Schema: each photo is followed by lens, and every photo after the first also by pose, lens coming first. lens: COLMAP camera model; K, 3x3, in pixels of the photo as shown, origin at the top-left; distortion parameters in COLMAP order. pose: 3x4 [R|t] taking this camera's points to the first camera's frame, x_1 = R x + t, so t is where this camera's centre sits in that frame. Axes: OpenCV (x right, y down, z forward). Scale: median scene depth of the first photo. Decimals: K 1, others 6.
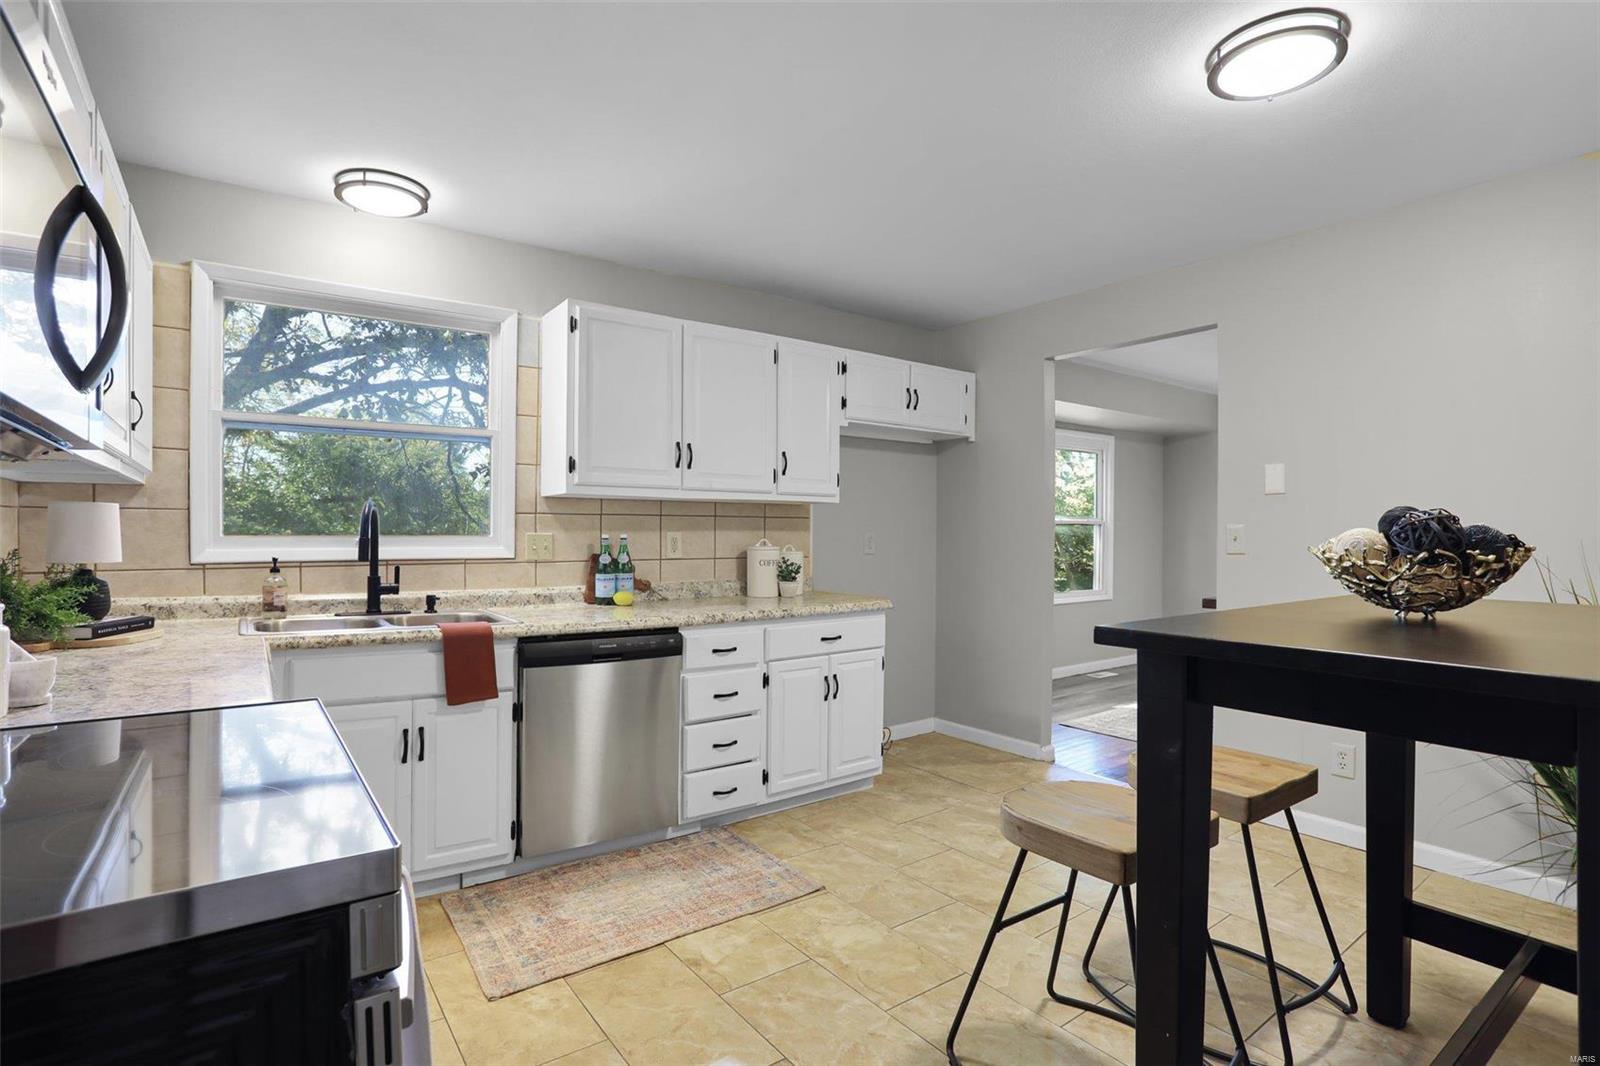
lens RADIAL K [[775.9, 0, 793.5], [0, 775.9, 535.3], [0, 0, 1]] dist [-0.069197, 0.027966]
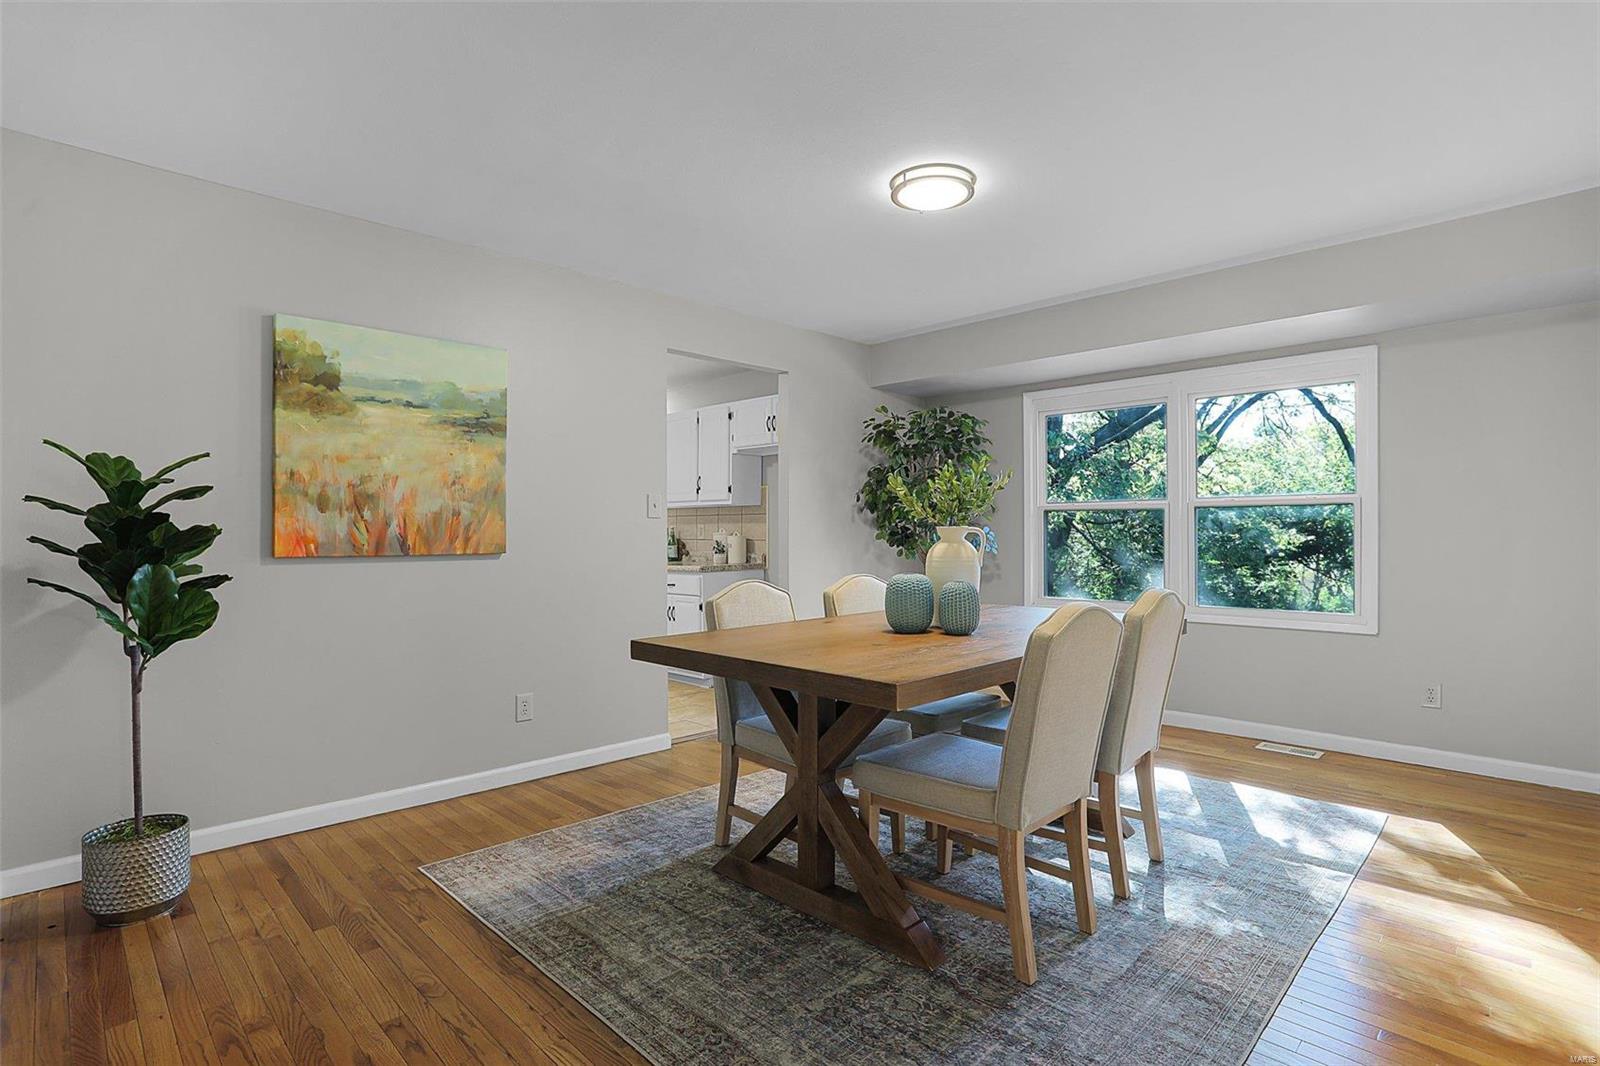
lens RADIAL K [[775.9, 0, 793.5], [0, 775.9, 535.3], [0, 0, 1]] dist [-0.069197, 0.027966]
pose [[0.164385, 0.001341, -0.986395, 2.308925], [-0.000745, 0.999999, 0.001235, 0.025497], [0.986396, 0.000532, 0.164385, 1.264837]]
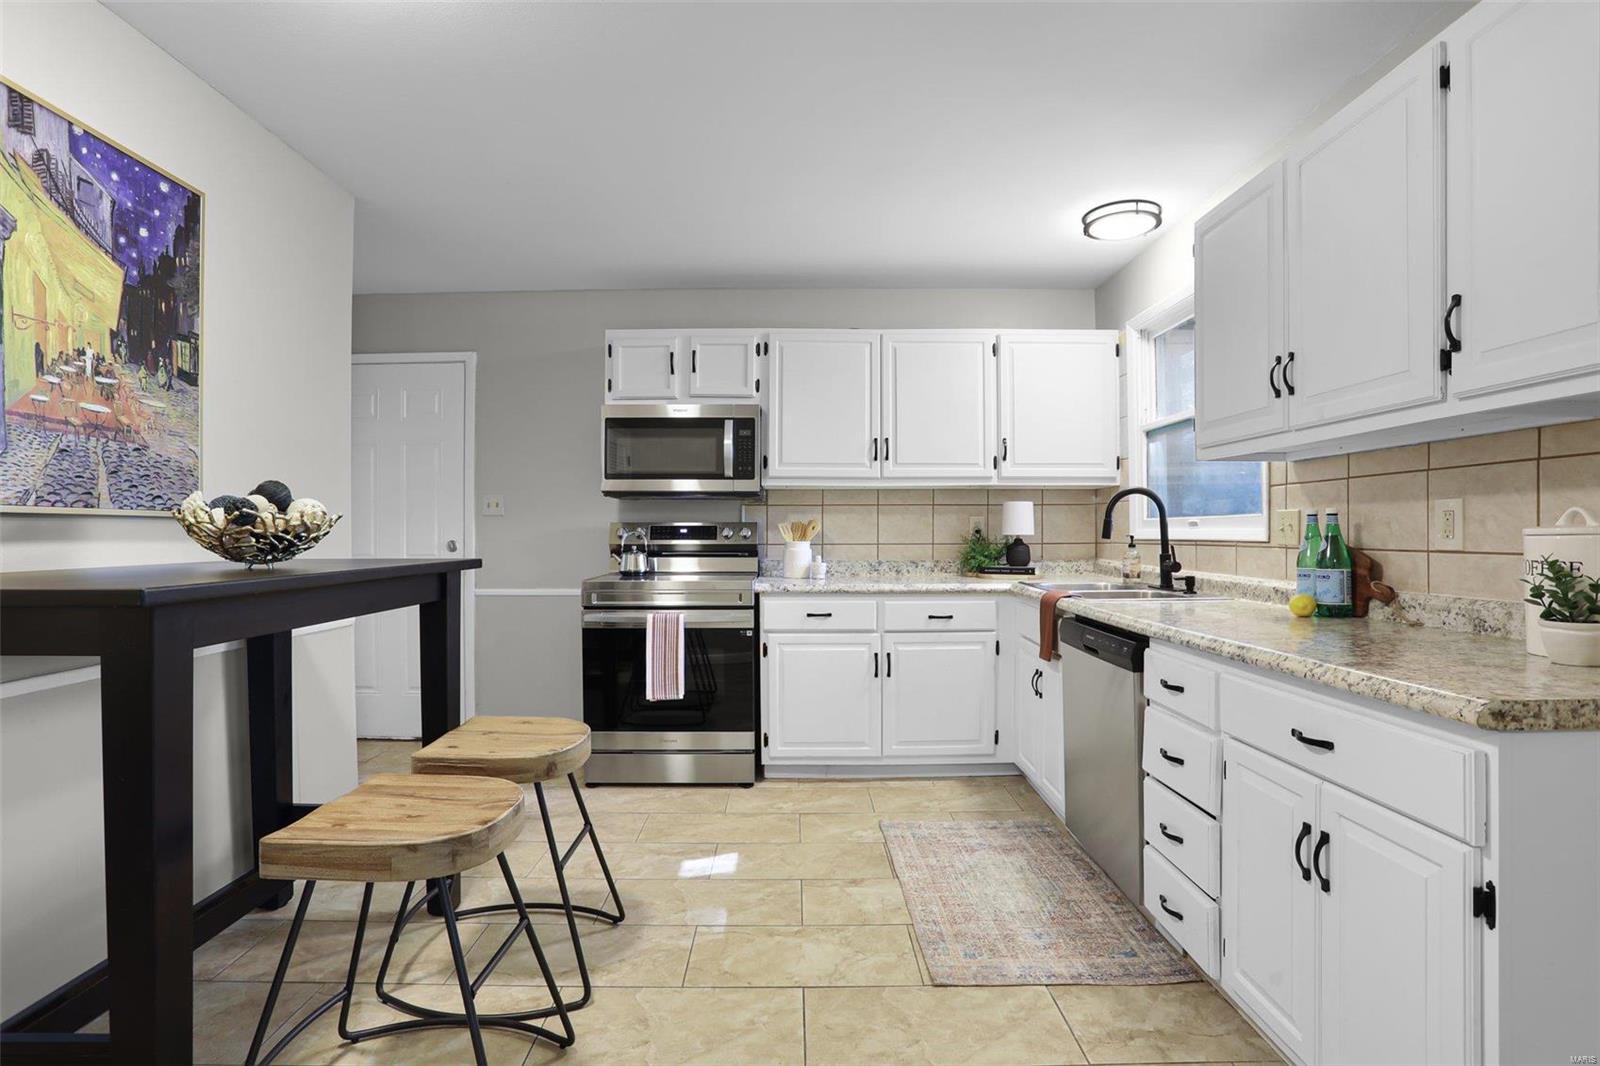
lens RADIAL K [[775.9, 0, 793.5], [0, 775.9, 535.3], [0, 0, 1]] dist [-0.069197, 0.027966]
pose [[-0.582532, 0.000963, -0.812807, 0.701245], [-0.000765, 0.999998, 0.001733, 0.026921], [0.812807, 0.001632, -0.582530, 1.292569]]
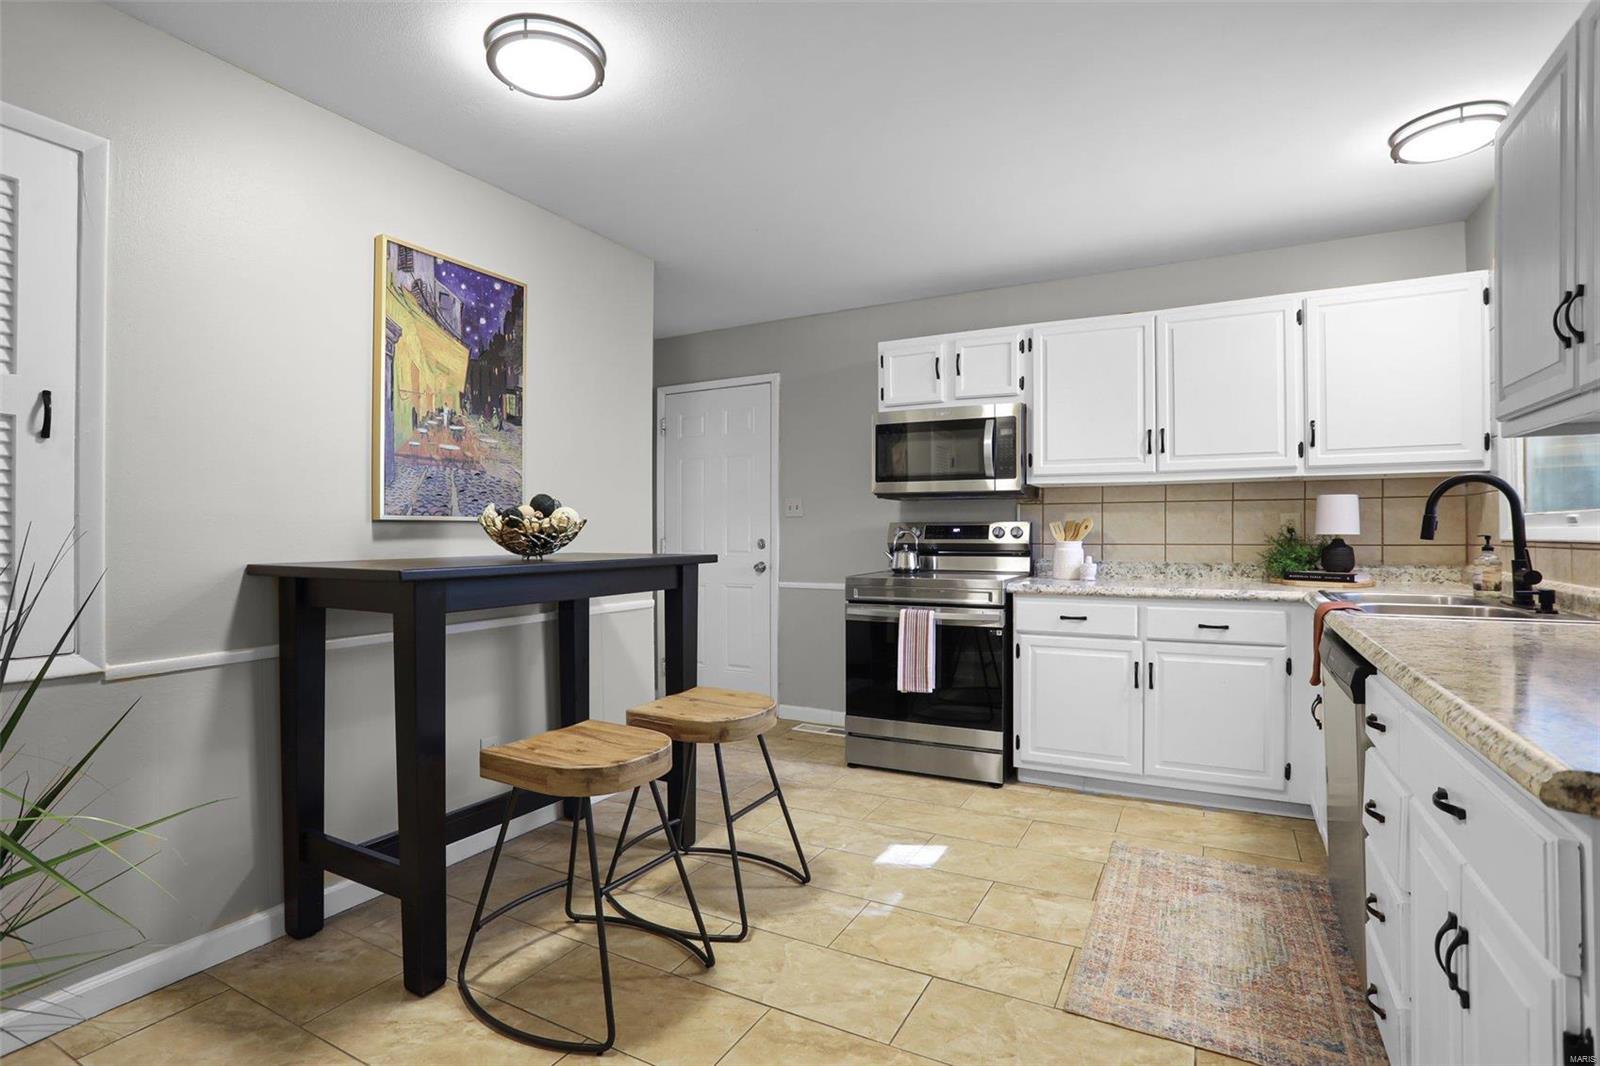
lens RADIAL K [[773.9, 0, 804.2], [0, 773.9, 528.5], [0, 0, 1]] dist [-0.070804, 0.034094]
pose [[-0.898087, -0.002564, -0.439811, 0.548142], [-0.000439, 0.999988, -0.004932, 0.025302], [0.439818, -0.004236, -0.898077, 1.488007]]
